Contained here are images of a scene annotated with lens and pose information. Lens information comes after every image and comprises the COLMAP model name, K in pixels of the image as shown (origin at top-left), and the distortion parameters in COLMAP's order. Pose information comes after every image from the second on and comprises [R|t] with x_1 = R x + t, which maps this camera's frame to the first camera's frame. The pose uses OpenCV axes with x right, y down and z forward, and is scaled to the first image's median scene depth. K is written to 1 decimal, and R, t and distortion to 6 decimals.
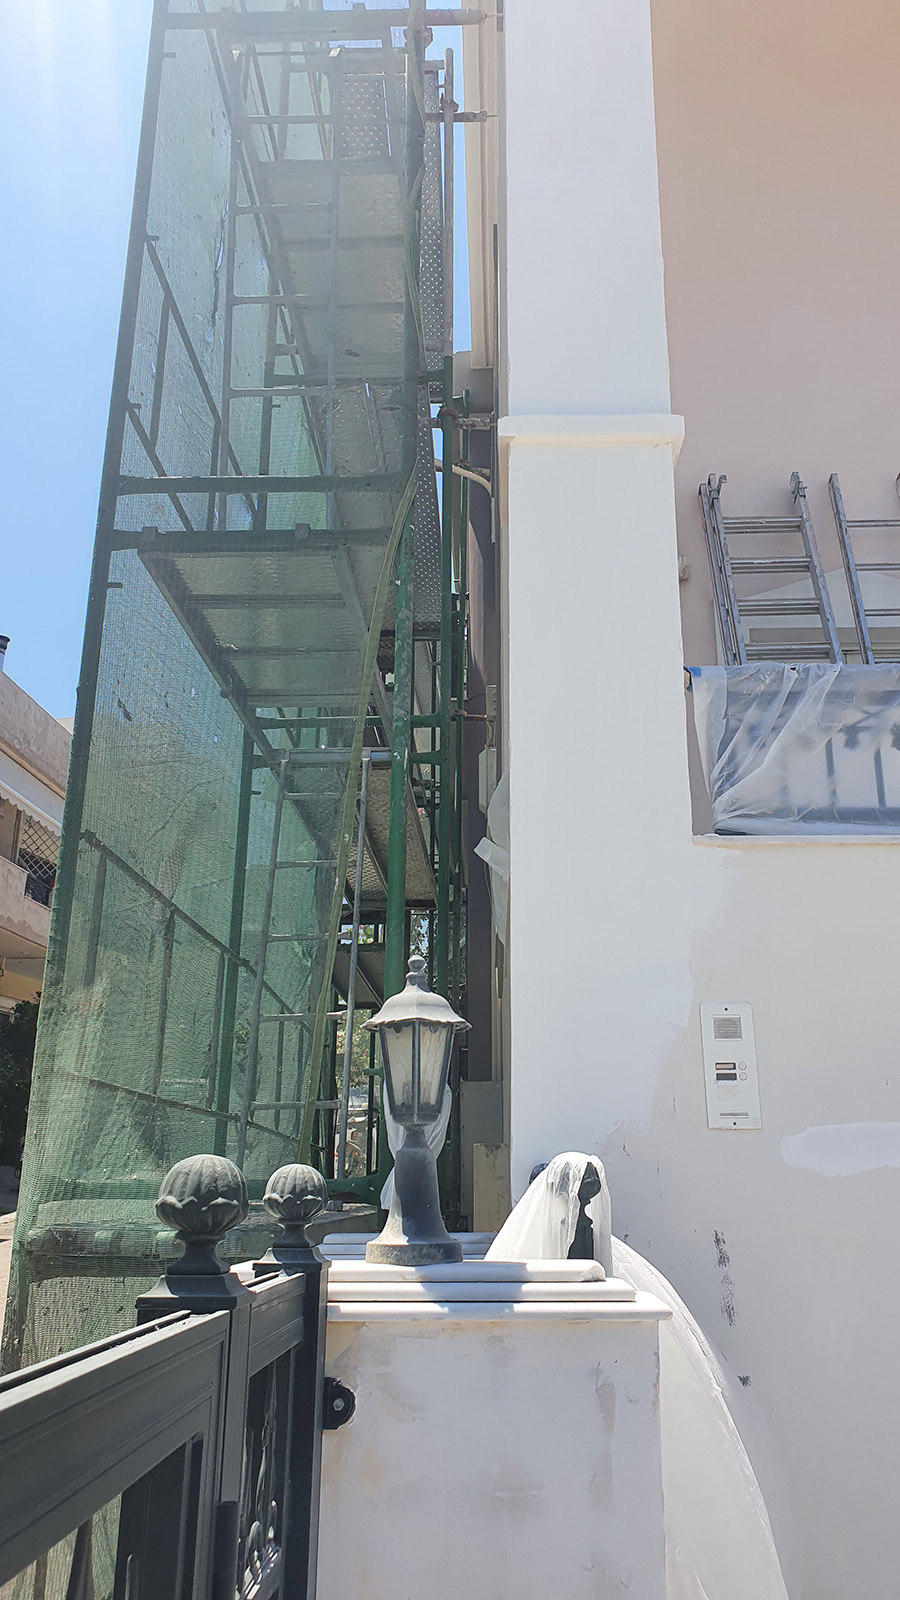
lens RADIAL K [[1226.9, 0, 450.0], [0, 1226.9, 800.0], [0, 0, 1]] dist [0.008206, 0.000690]
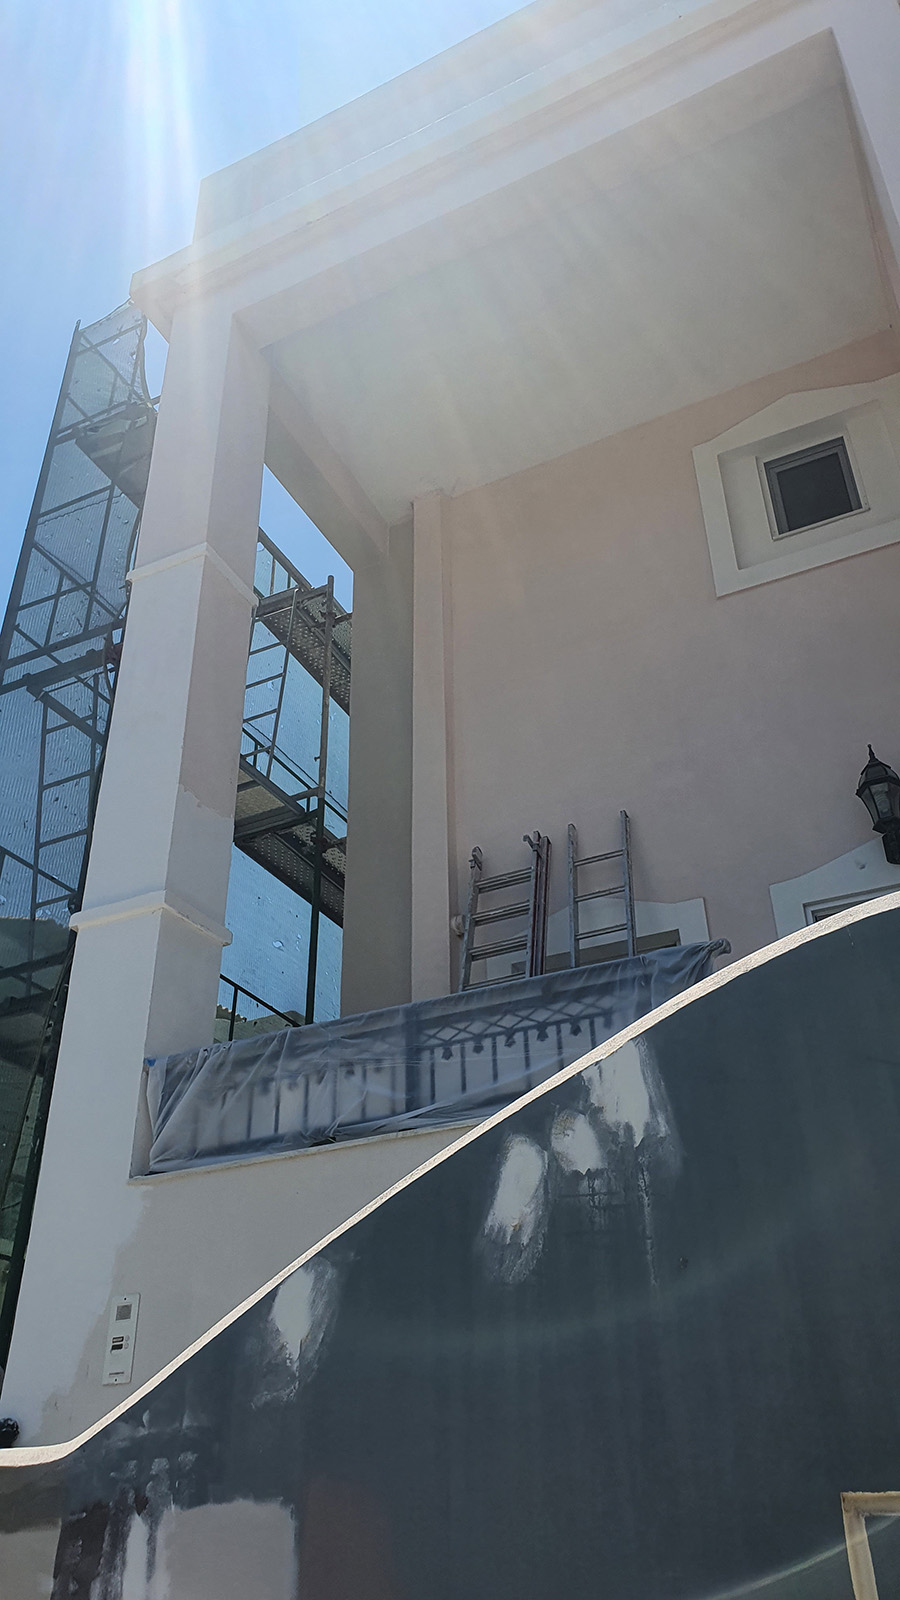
lens RADIAL K [[1226.9, 0, 450.0], [0, 1226.9, 800.0], [0, 0, 1]] dist [0.008206, 0.000690]
pose [[0.913036, -0.233436, -0.334474, 1.233389], [0.144912, 0.952184, -0.268974, 0.050827], [0.381269, 0.197114, 0.903206, -0.328891]]
